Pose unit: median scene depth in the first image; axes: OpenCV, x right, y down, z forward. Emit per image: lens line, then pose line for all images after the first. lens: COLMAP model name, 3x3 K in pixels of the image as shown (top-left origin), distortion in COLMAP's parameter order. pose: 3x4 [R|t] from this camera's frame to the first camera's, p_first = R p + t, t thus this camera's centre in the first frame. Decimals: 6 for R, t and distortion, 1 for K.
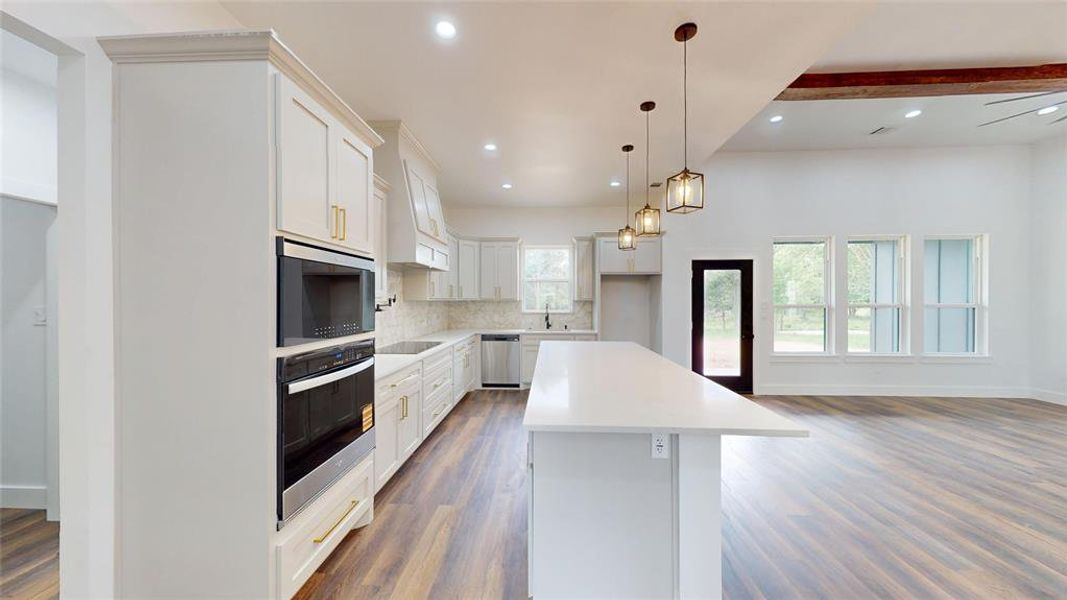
lens RADIAL K [[339.9, 0, 533.5], [0, 339.9, 300.0], [0, 0, 1]] dist [0.000457, 0.000012]
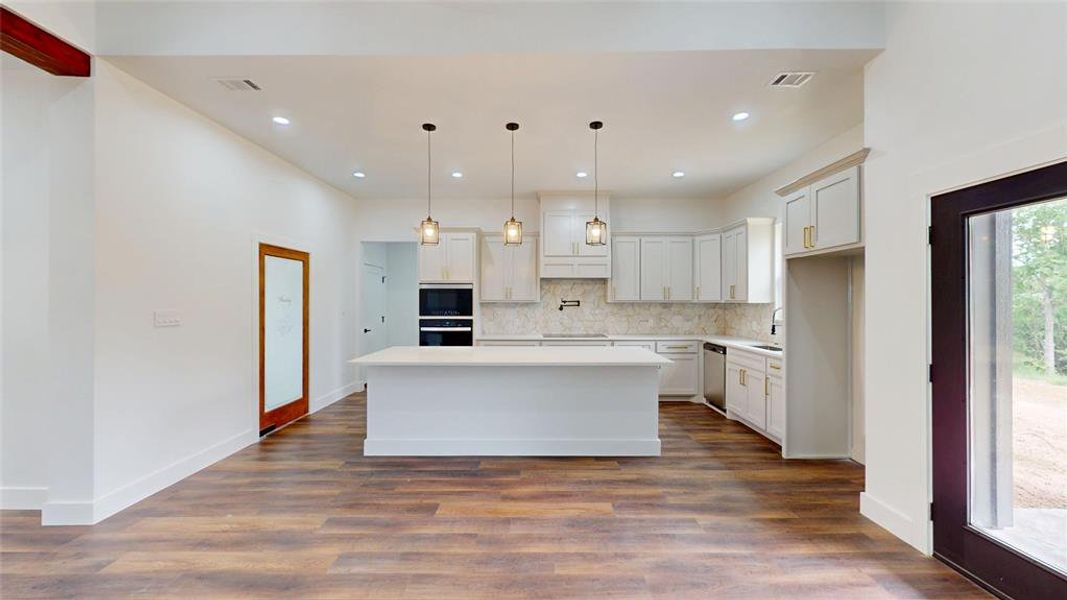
lens RADIAL K [[390.9, 0, 533.5], [0, 390.9, 300.0], [0, 0, 1]] dist [-0.001616, -0.000186]
pose [[0.048024, -0.000430, -0.998846, 0.868833], [-0.001381, 0.999999, -0.000497, -0.004197], [0.998845, 0.001403, 0.048023, 0.539488]]
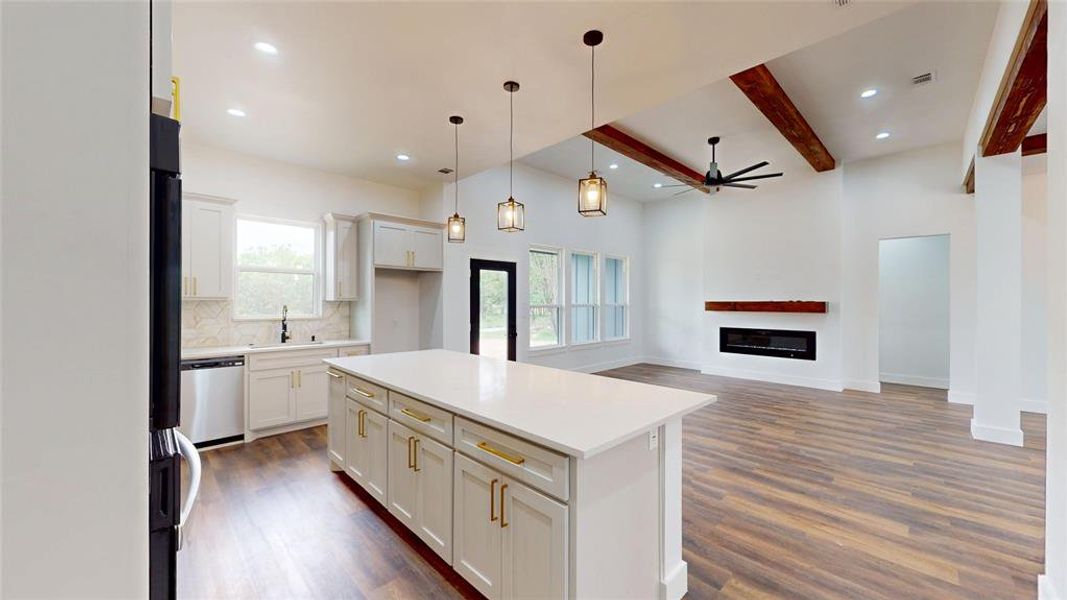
lens RADIAL K [[390.9, 0, 533.5], [0, 390.9, 300.0], [0, 0, 1]] dist [-0.001616, -0.000186]
pose [[0.680095, 0.003597, 0.733116, -0.214805], [-0.002870, 0.999993, -0.002244, 0.000677], [-0.733119, -0.000578, 0.680100, 0.125536]]
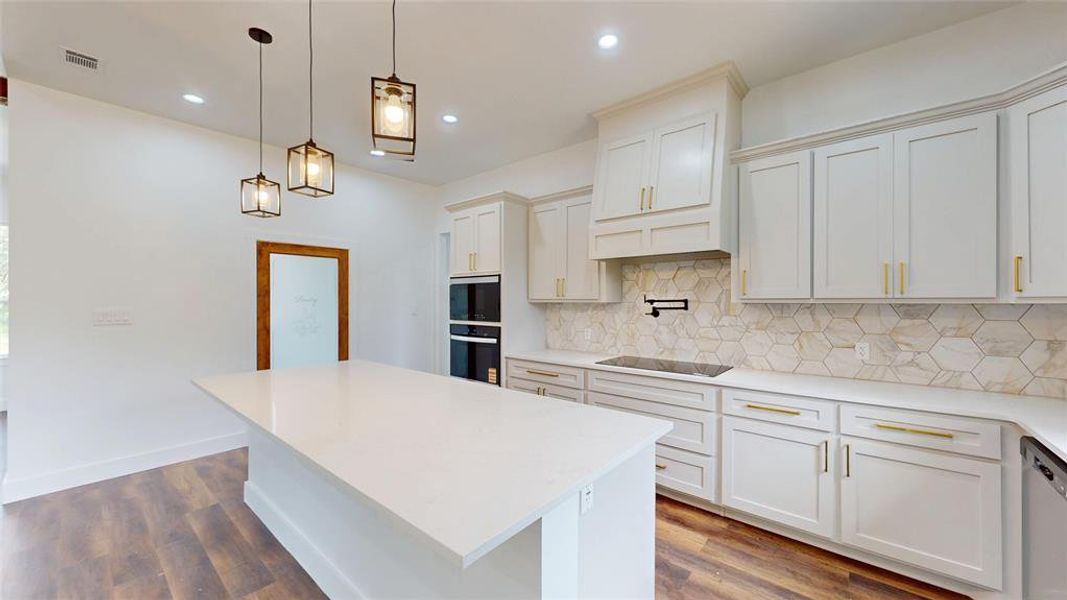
lens RADIAL K [[390.9, 0, 533.5], [0, 390.9, 300.0], [0, 0, 1]] dist [-0.001616, -0.000186]
pose [[-0.600512, -0.001472, -0.799614, 0.346316], [0.000528, 0.999997, -0.002237, -0.000813], [0.799615, -0.001765, -0.600510, 0.913177]]
